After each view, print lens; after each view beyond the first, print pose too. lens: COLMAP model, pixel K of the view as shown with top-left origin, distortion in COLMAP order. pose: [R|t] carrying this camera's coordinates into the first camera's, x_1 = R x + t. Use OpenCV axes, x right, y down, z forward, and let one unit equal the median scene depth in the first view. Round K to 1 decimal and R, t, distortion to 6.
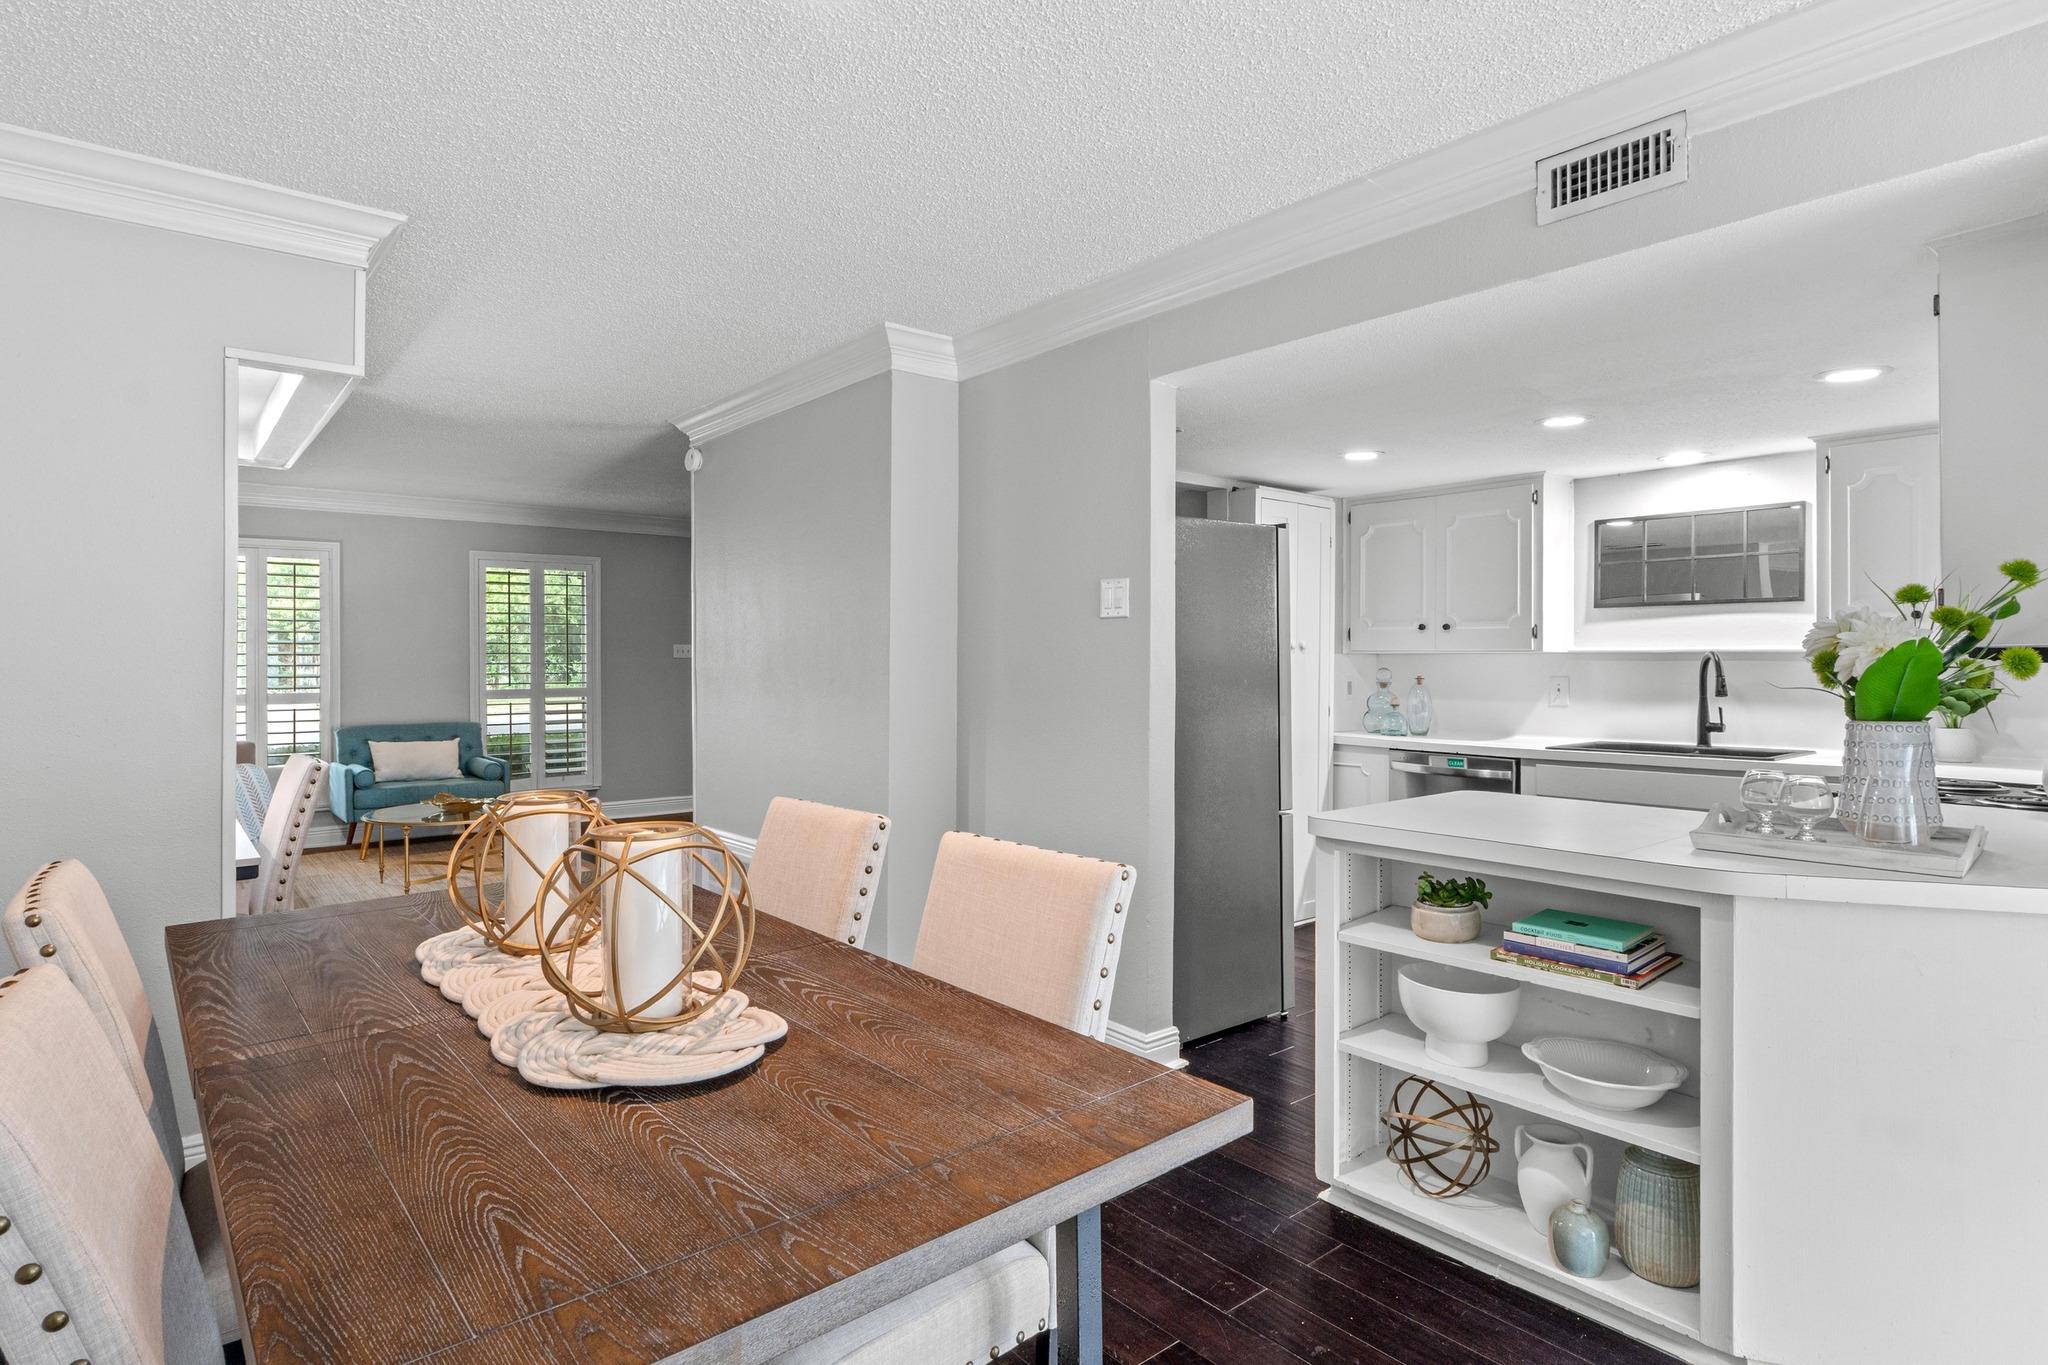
lens RADIAL K [[1080.6, 0, 1029.1], [0, 1080.6, 643.6], [0, 0, 1]] dist [-0.001946, -0.000235]
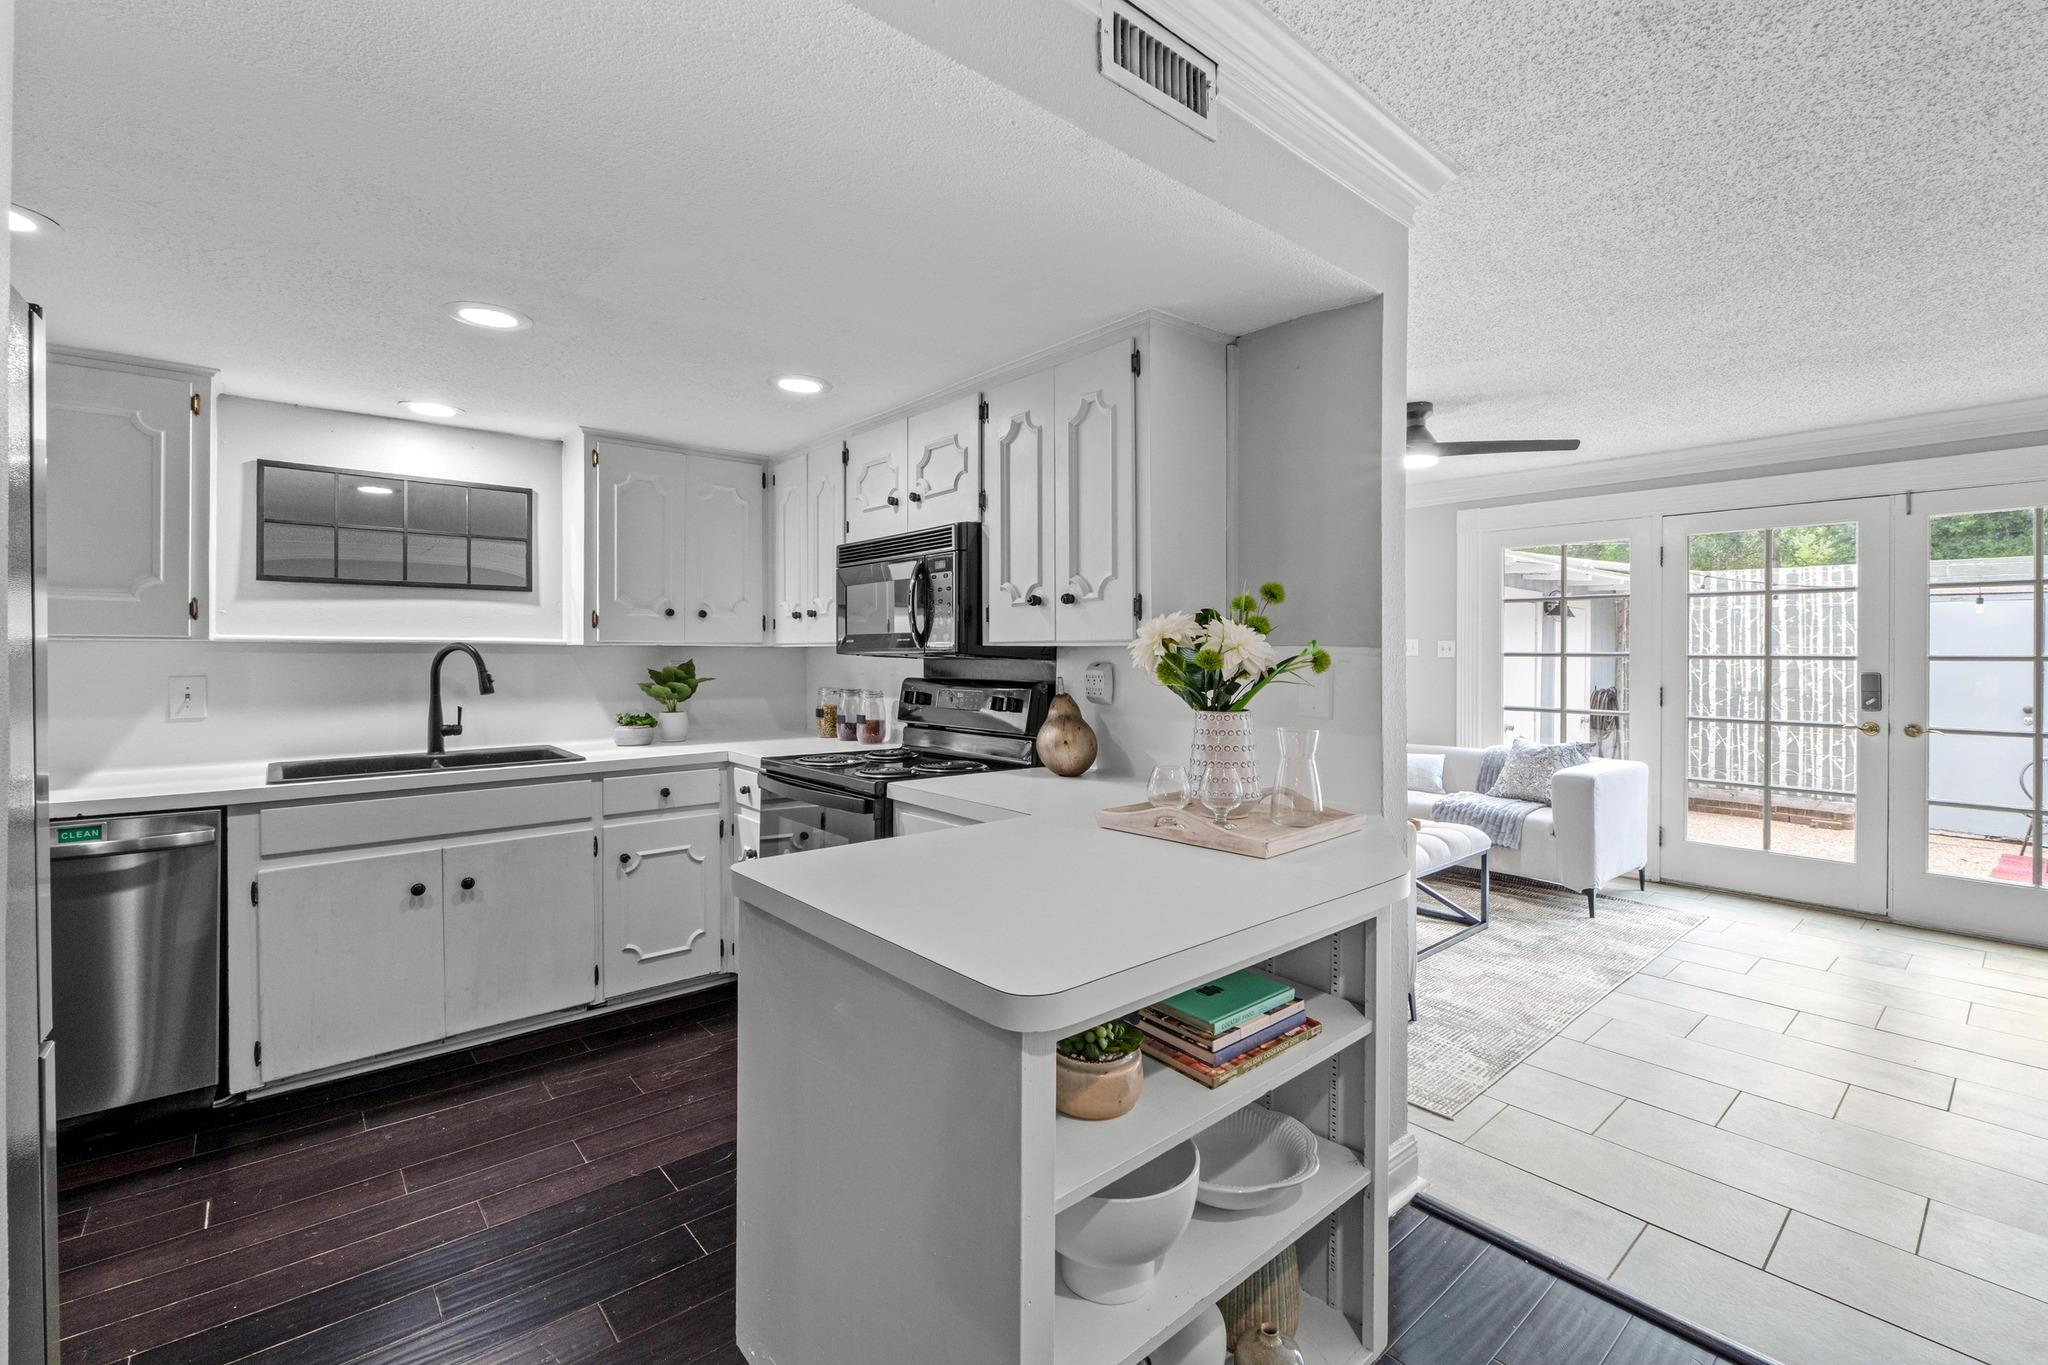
lens RADIAL K [[874.8, 0, 1009.0], [0, 874.8, 654.8], [0, 0, 1]] dist [-0.001970, -0.001349]
pose [[-0.002304, -0.002520, 0.999994, -0.044158], [-0.019116, 0.999814, 0.002476, 0.004374], [-0.999815, -0.019110, -0.002352, 0.359562]]
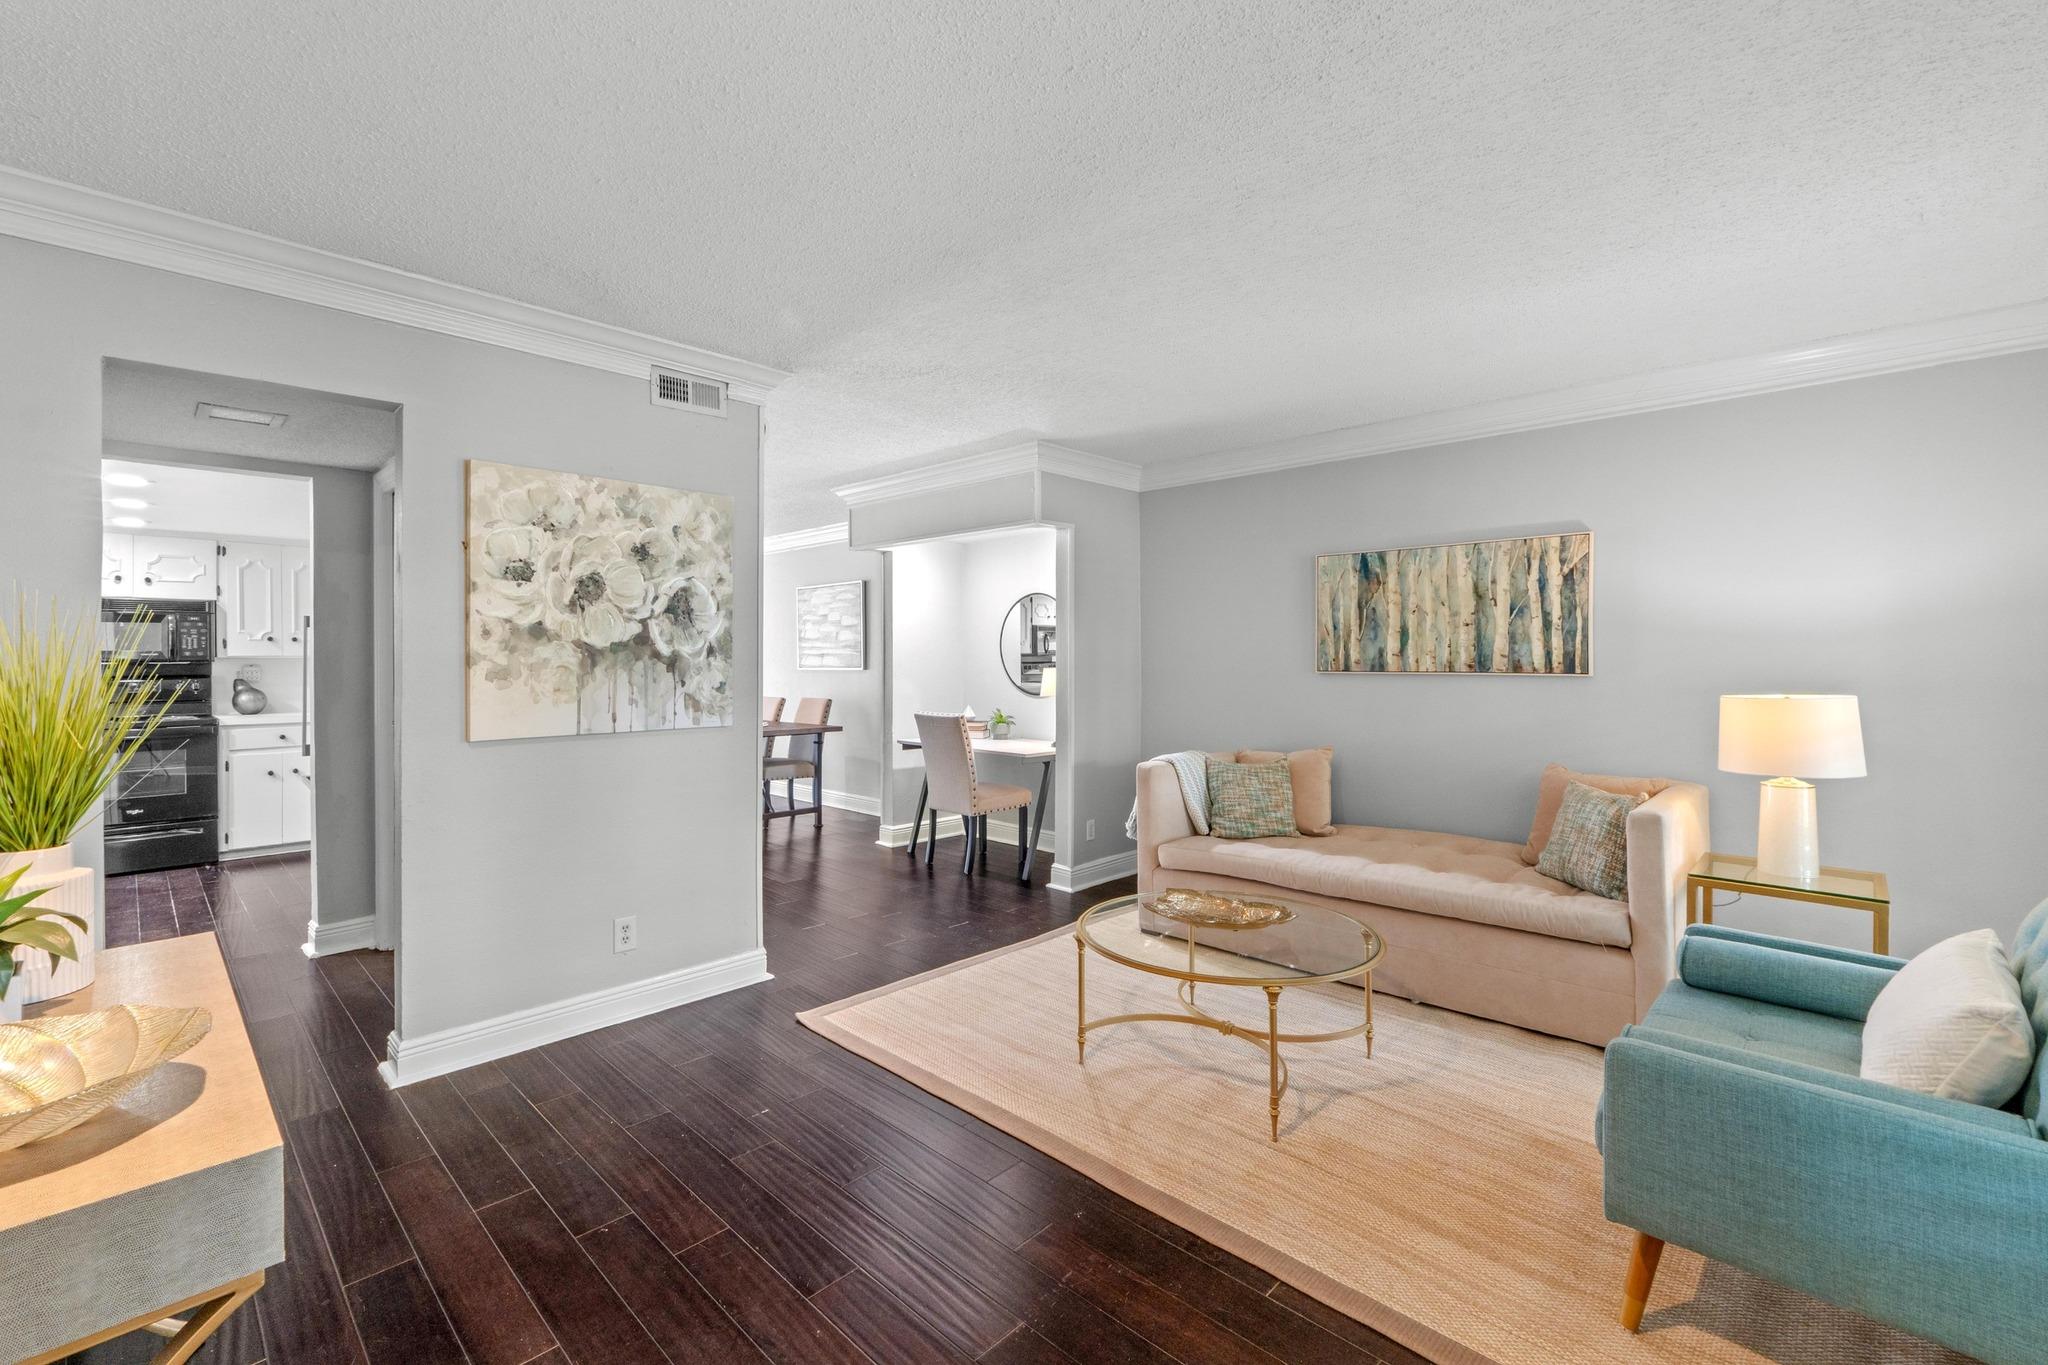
lens RADIAL K [[868.1, 0, 1029.4], [0, 868.1, 656.4], [0, 0, 1]] dist [-0.000289, -0.000155]
pose [[-0.993444, 0.002454, -0.114292, -0.333212], [0.004318, 0.999862, -0.016063, 0.017288], [0.114237, -0.016451, -0.993317, 1.273000]]
